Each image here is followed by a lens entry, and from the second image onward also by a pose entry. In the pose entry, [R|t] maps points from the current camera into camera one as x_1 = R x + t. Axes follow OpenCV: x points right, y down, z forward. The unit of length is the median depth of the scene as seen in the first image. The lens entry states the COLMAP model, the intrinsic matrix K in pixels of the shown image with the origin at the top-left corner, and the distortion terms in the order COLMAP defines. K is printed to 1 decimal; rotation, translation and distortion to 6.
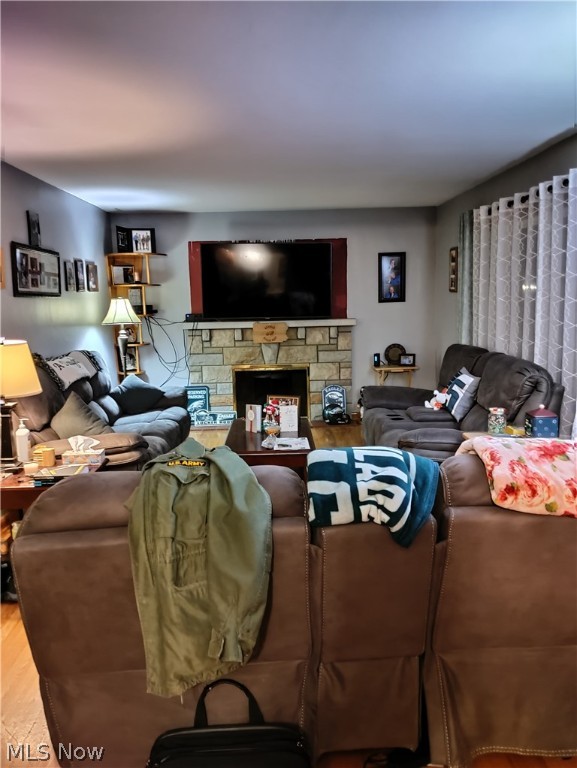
lens RADIAL K [[652.1, 0, 288.5], [0, 652.1, 384.0], [0, 0, 1]] dist [0.081517, -0.147856]
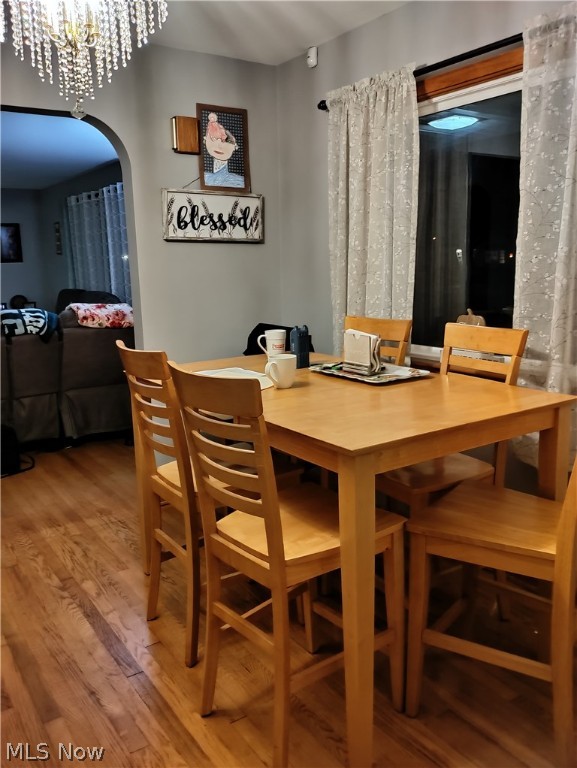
lens RADIAL K [[652.1, 0, 288.5], [0, 652.1, 384.0], [0, 0, 1]] dist [0.081517, -0.147856]
pose [[0.842546, -0.098336, 0.529571, -0.400932], [0.076382, 0.995070, 0.063250, 0.312211], [-0.533181, -0.012841, 0.845904, -1.681687]]
